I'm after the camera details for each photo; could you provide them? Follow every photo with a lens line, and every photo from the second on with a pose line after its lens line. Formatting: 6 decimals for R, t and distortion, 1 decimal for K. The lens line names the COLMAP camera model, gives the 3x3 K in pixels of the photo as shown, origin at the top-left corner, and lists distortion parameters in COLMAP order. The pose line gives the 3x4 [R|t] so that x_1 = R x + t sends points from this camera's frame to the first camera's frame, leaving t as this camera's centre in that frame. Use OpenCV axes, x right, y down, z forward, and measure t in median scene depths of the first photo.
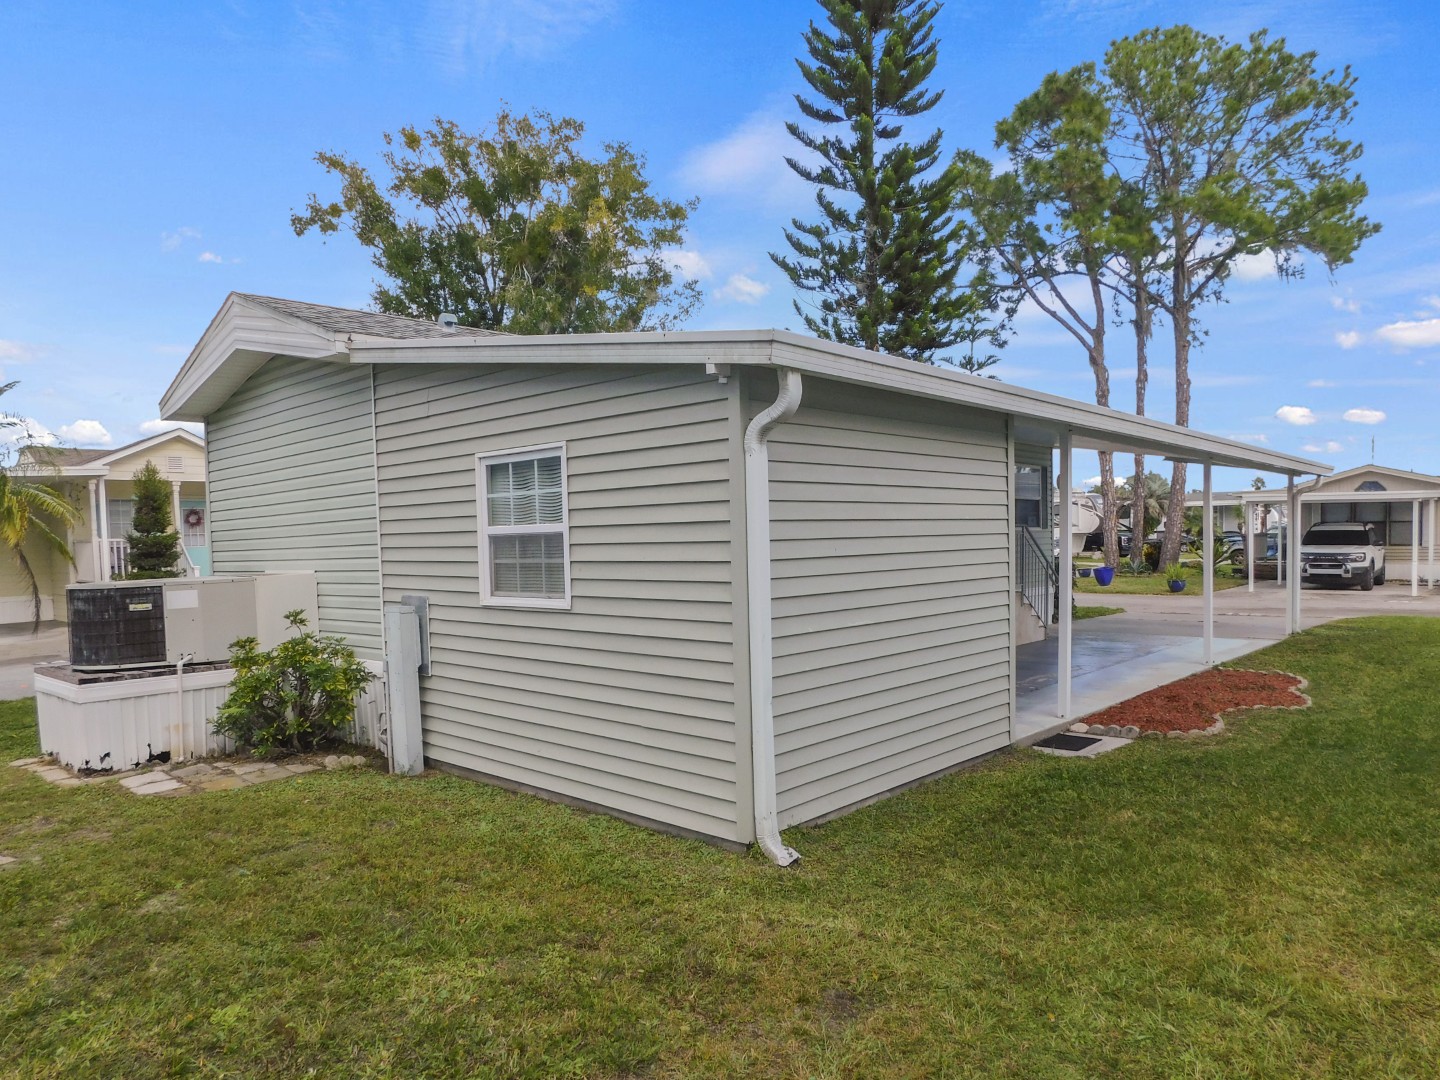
lens RADIAL K [[947.8, 0, 729.0], [0, 947.8, 512.8], [0, 0, 1]] dist [-0.073301, 0.056838]
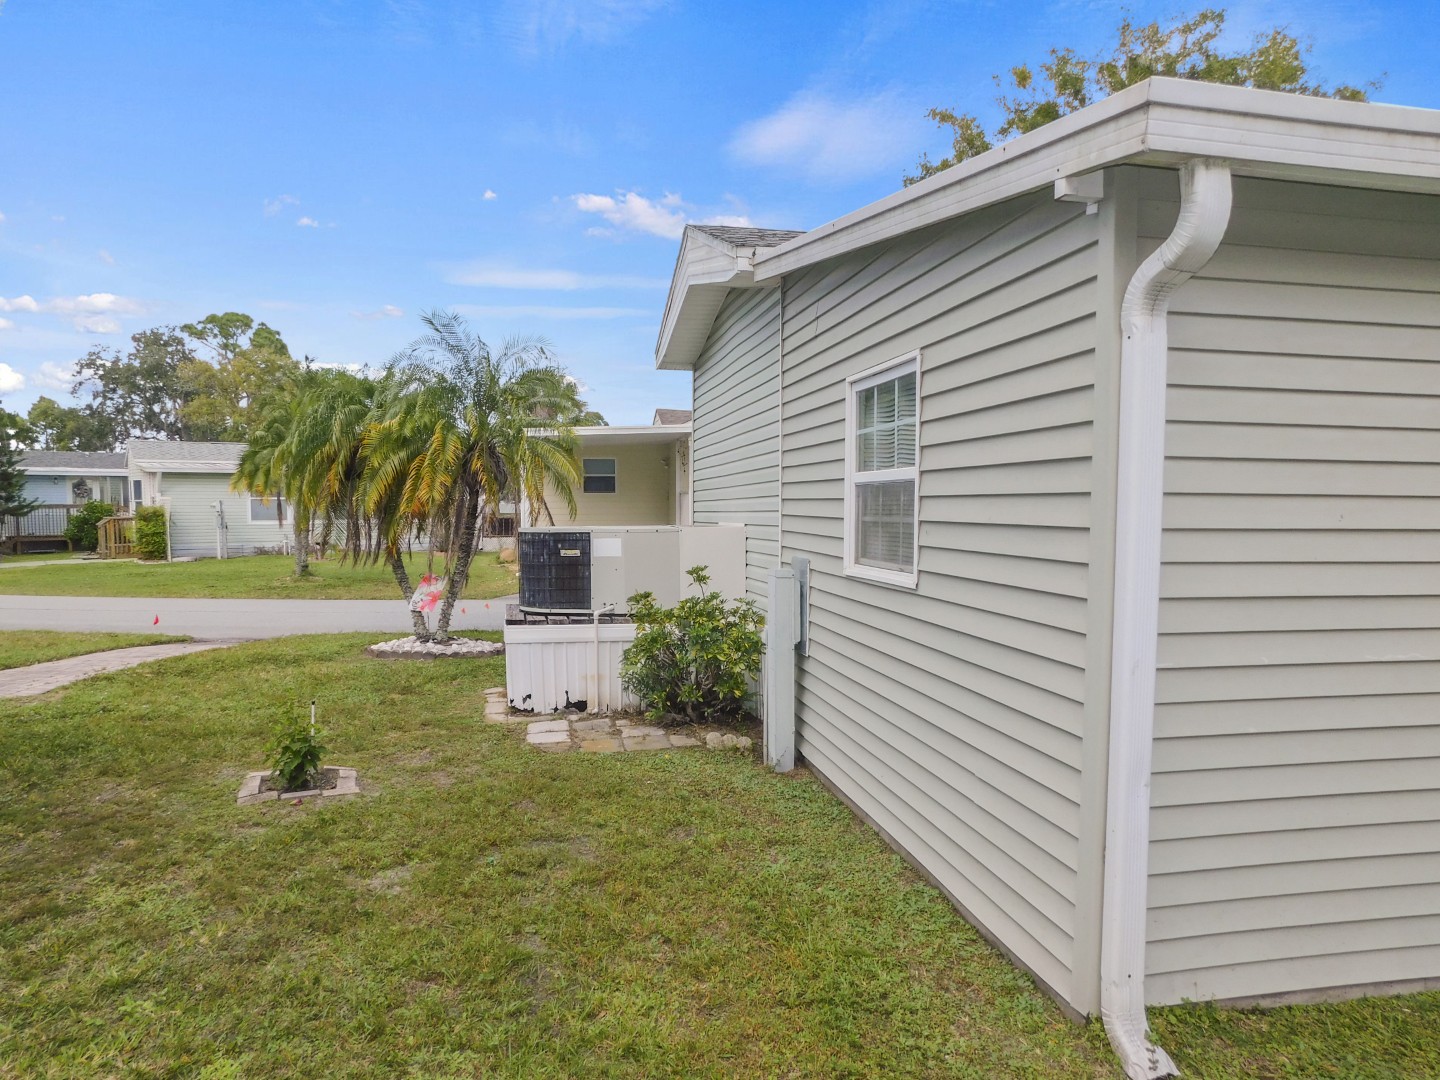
lens RADIAL K [[973.3, 0, 740.6], [0, 973.3, 544.0], [0, 0, 1]] dist [-0.068982, 0.067860]
pose [[0.814702, 0.053391, -0.577417, 0.124065], [-0.012743, 0.997160, 0.074223, 0.014729], [0.579741, -0.053111, 0.813068, 0.296316]]
